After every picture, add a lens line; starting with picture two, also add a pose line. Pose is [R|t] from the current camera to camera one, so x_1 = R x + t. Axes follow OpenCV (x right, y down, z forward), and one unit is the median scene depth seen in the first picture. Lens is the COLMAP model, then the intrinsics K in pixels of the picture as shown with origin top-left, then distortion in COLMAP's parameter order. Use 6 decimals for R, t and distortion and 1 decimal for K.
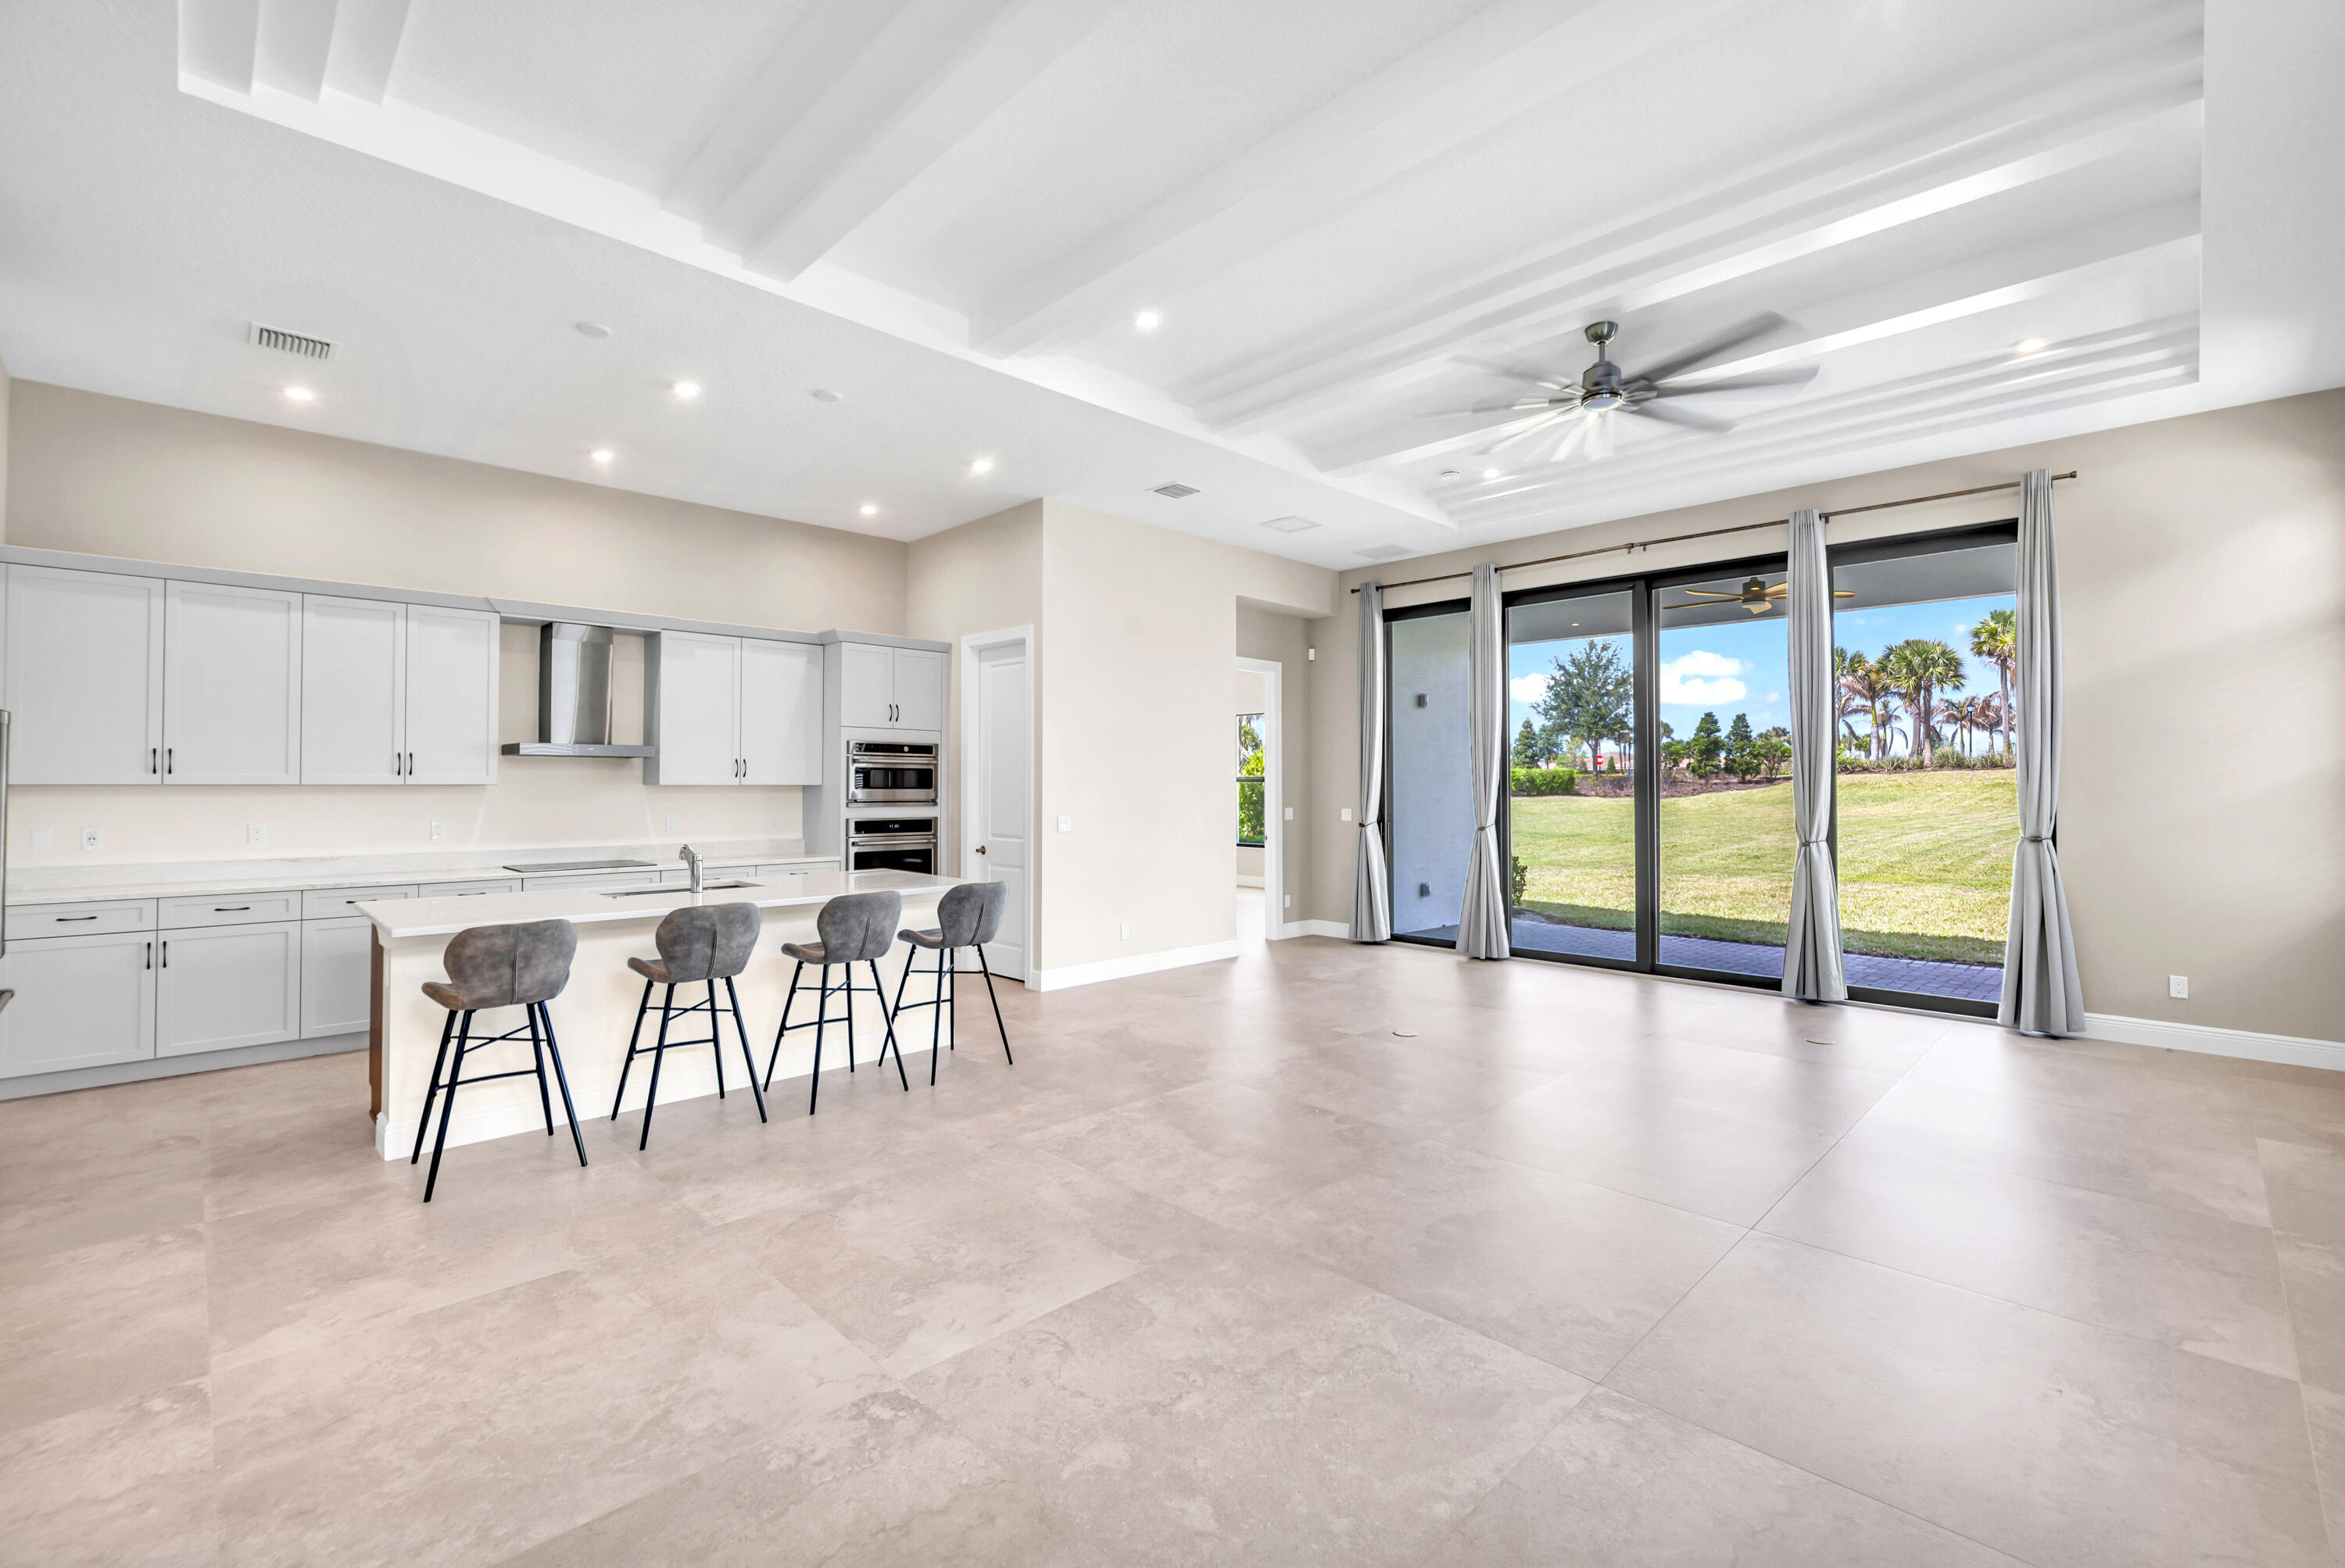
lens RADIAL K [[989.8, 0, 1141.2], [0, 989.8, 773.5], [0, 0, 1]] dist [-0.004038, 0.000281]
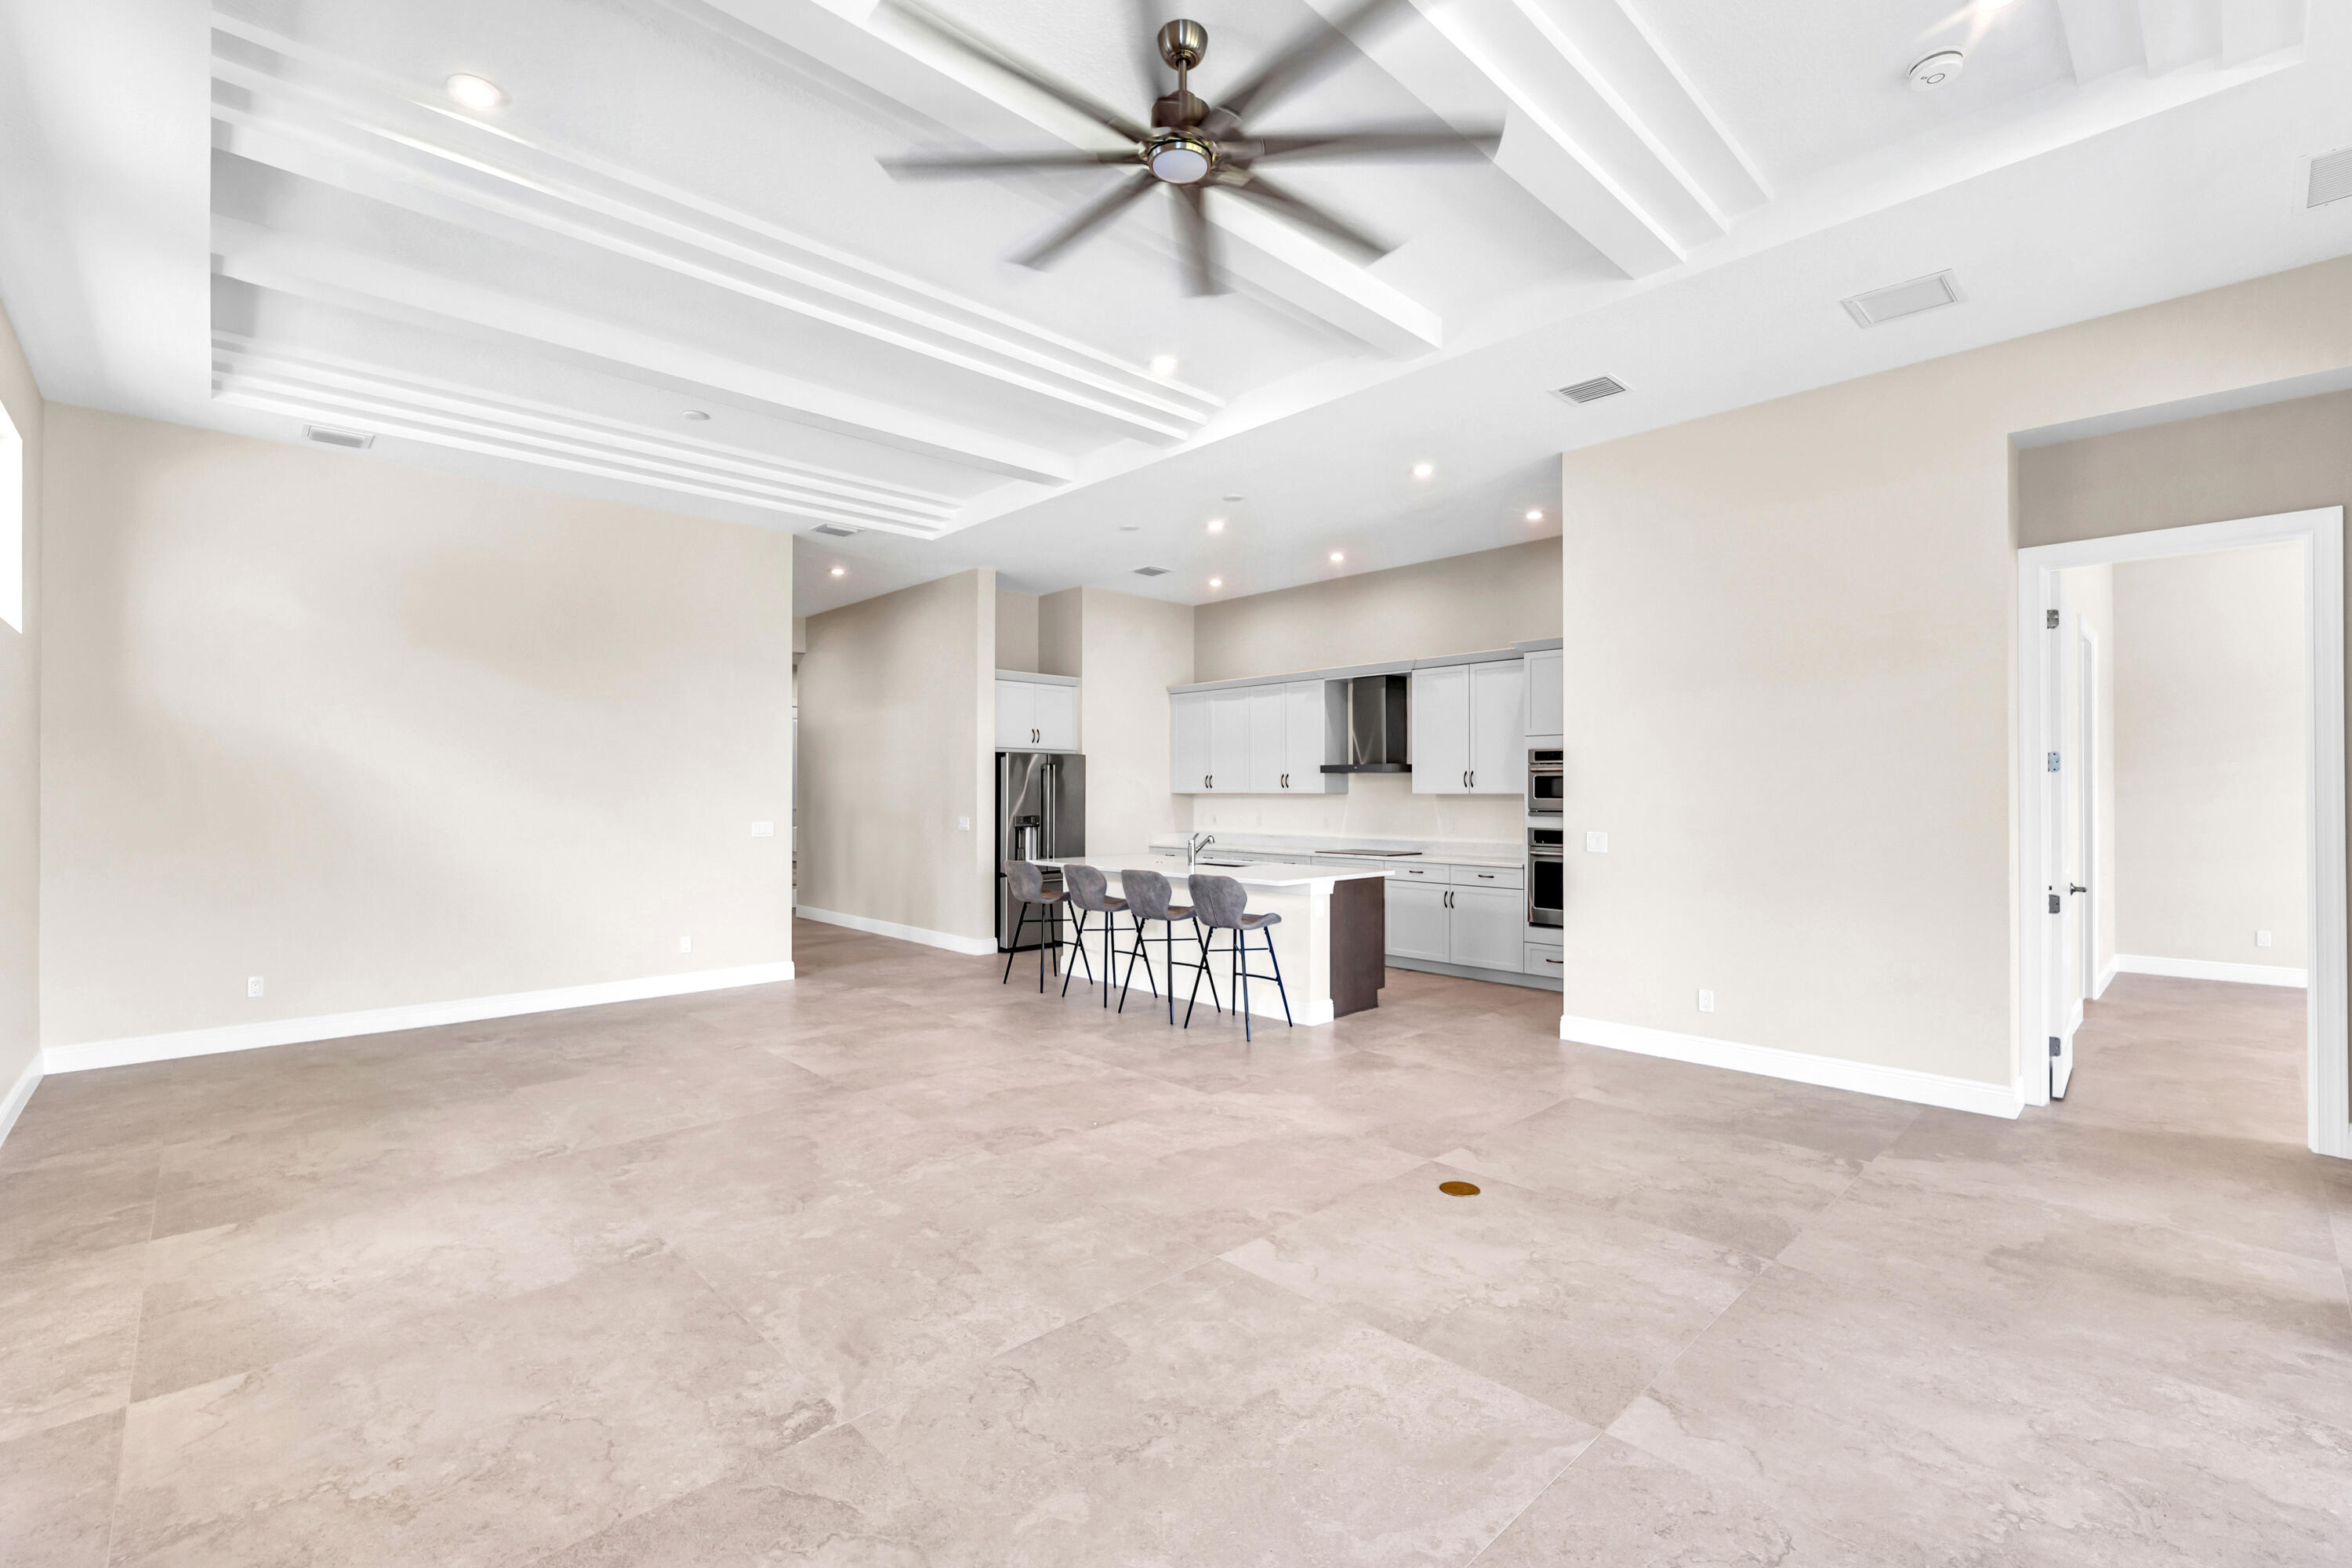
lens RADIAL K [[992.7, 0, 1238.2], [0, 992.7, 795.4], [0, 0, 1]] dist [-0.004038, 0.000281]
pose [[0.050602, -0.000003, -0.998719, 1.095626], [0.014974, 0.999888, 0.000756, 0.012485], [0.998607, -0.014993, 0.050596, 1.020670]]
